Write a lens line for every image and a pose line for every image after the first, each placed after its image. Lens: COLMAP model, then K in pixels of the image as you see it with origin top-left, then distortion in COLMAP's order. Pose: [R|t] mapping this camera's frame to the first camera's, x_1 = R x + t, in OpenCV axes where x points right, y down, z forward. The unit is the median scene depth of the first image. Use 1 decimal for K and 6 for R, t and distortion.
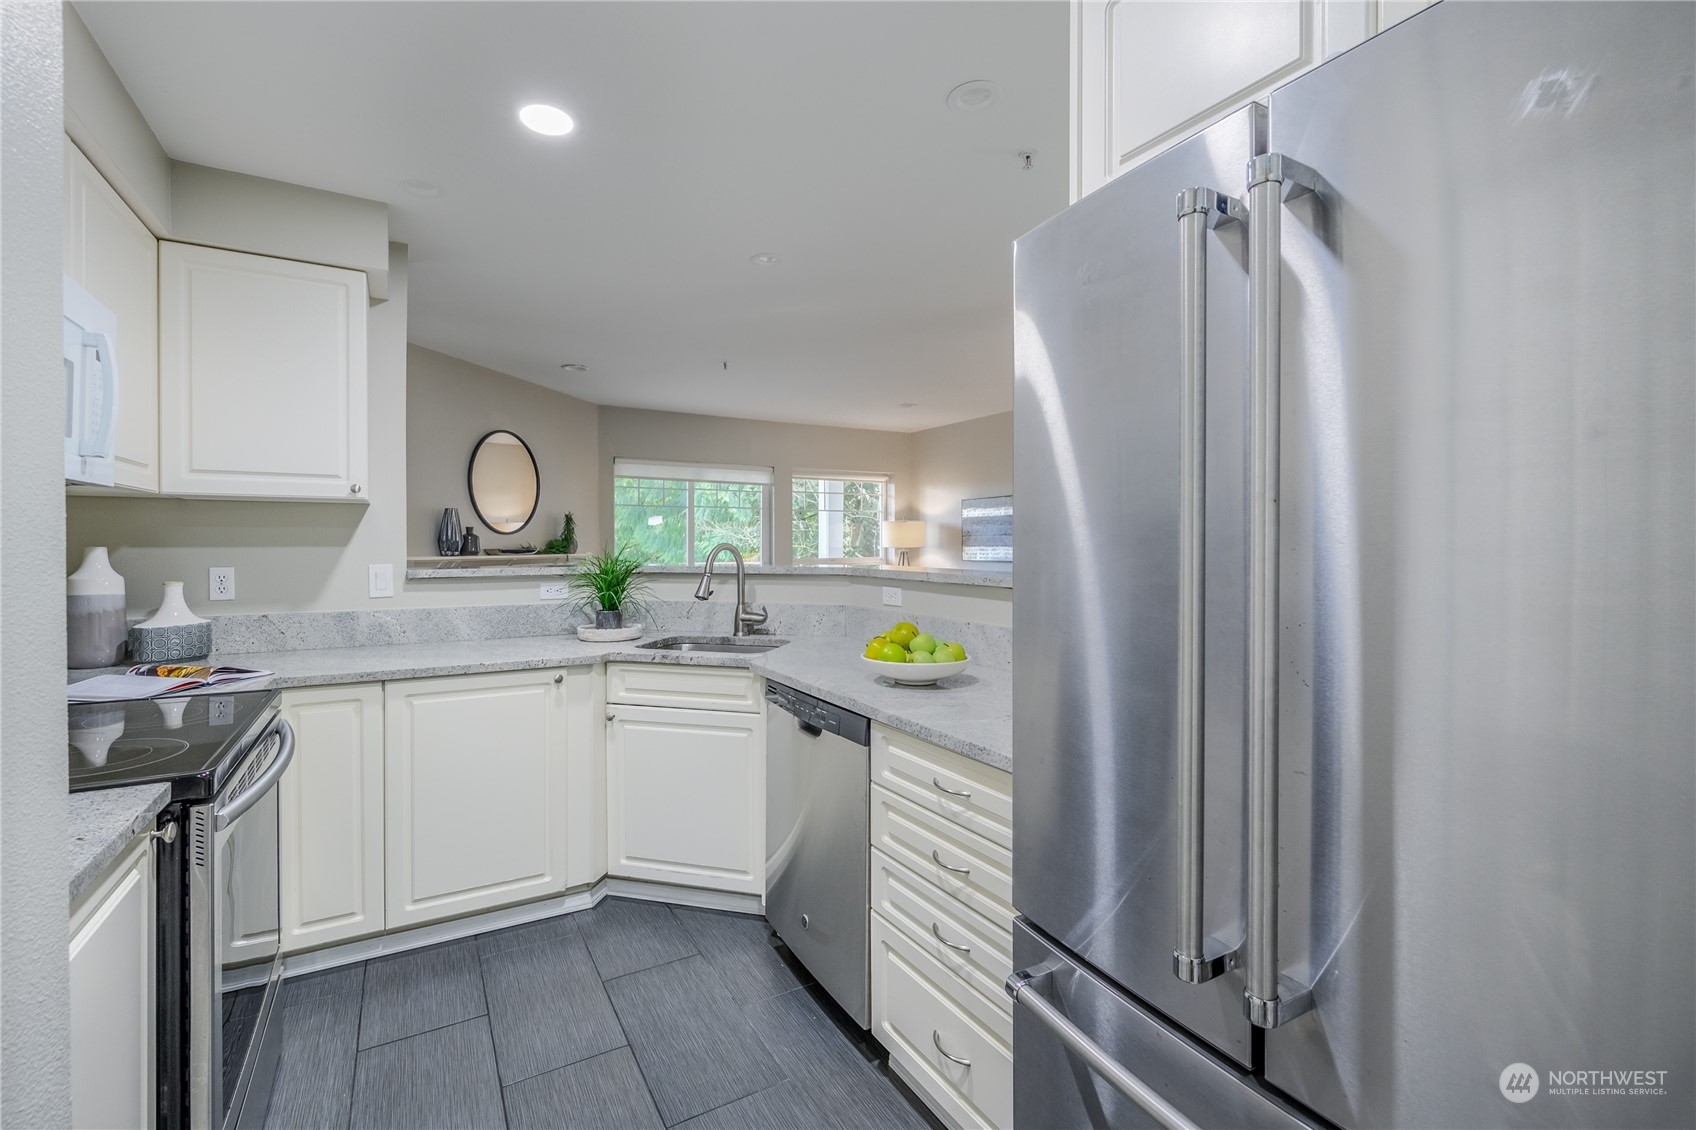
lens RADIAL K [[724.3, 0, 813.8], [0, 724.3, 551.1], [0, 0, 1]] dist [-0.000551, 0.000008]
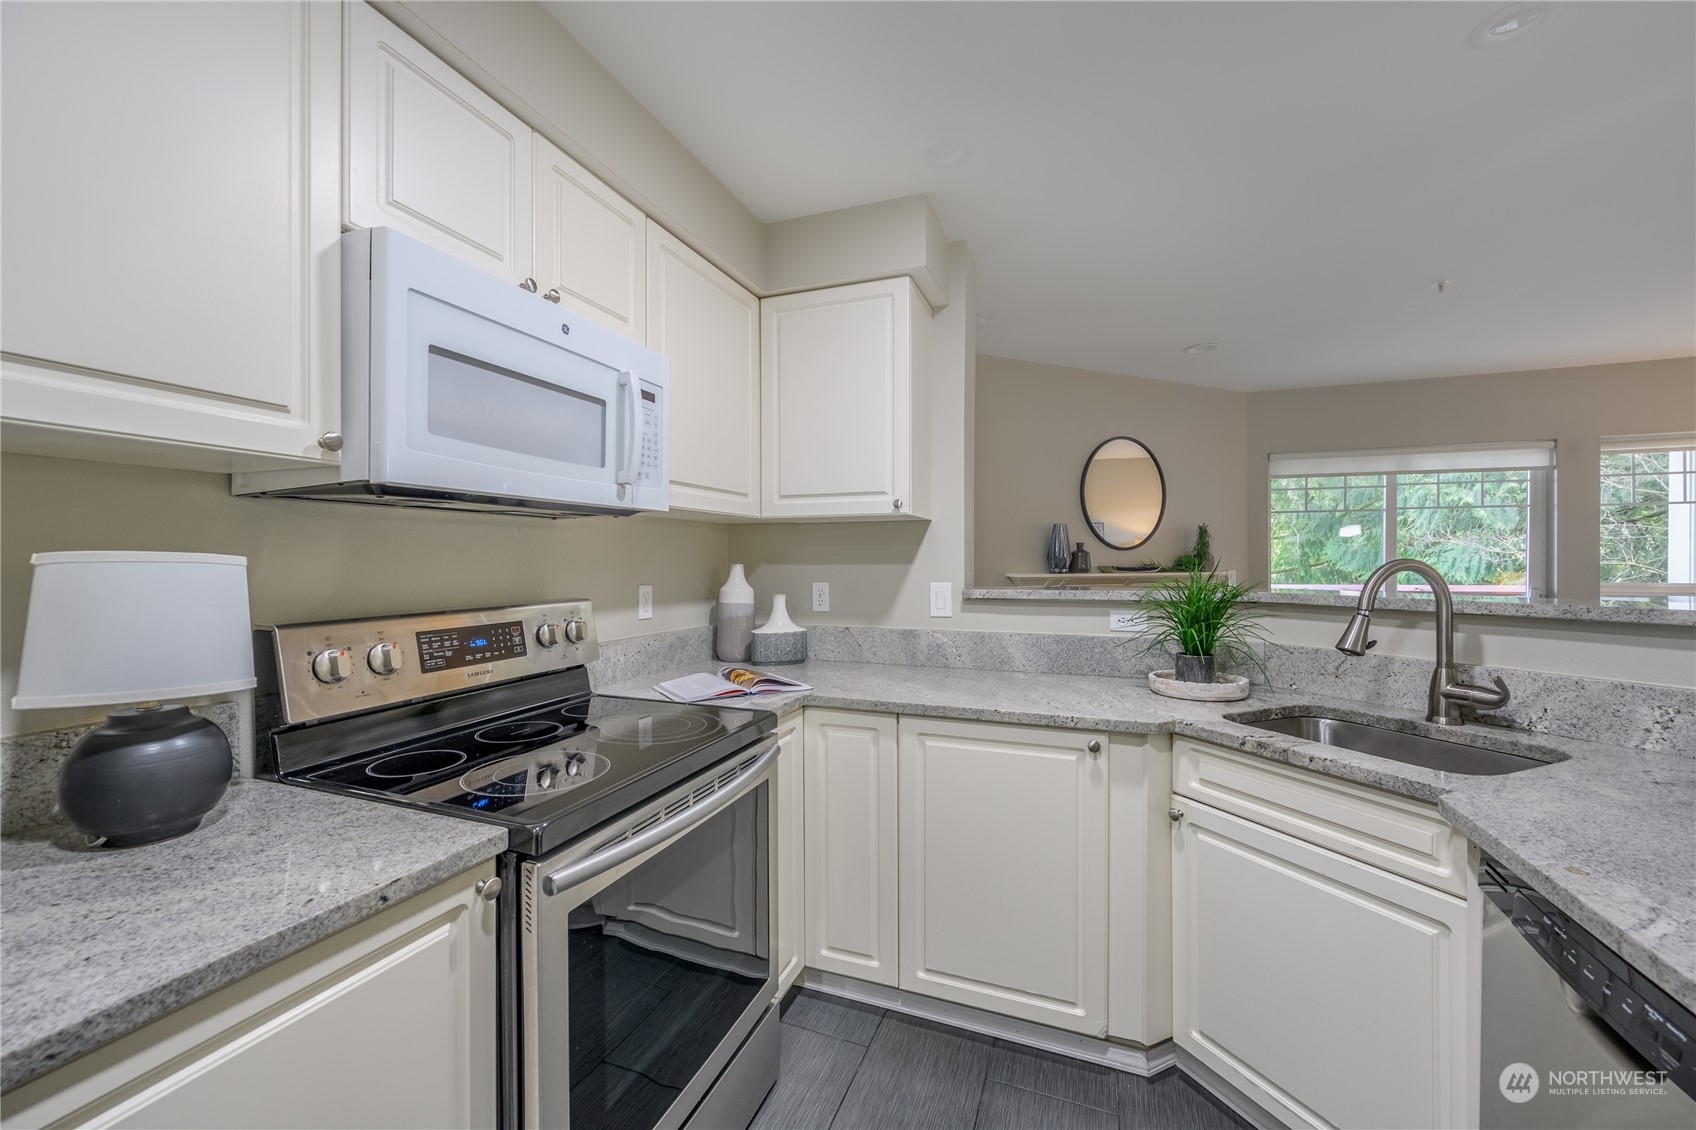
lens RADIAL K [[668.4, 0, 841.7], [0, 668.4, 566.8], [0, 0, 1]] dist [-0.001809, 0.000308]
pose [[0.632340, 0.004642, -0.774677, 0.005109], [-0.004827, 0.999986, 0.002053, -0.003655], [0.774676, 0.002441, 0.632354, 0.332171]]
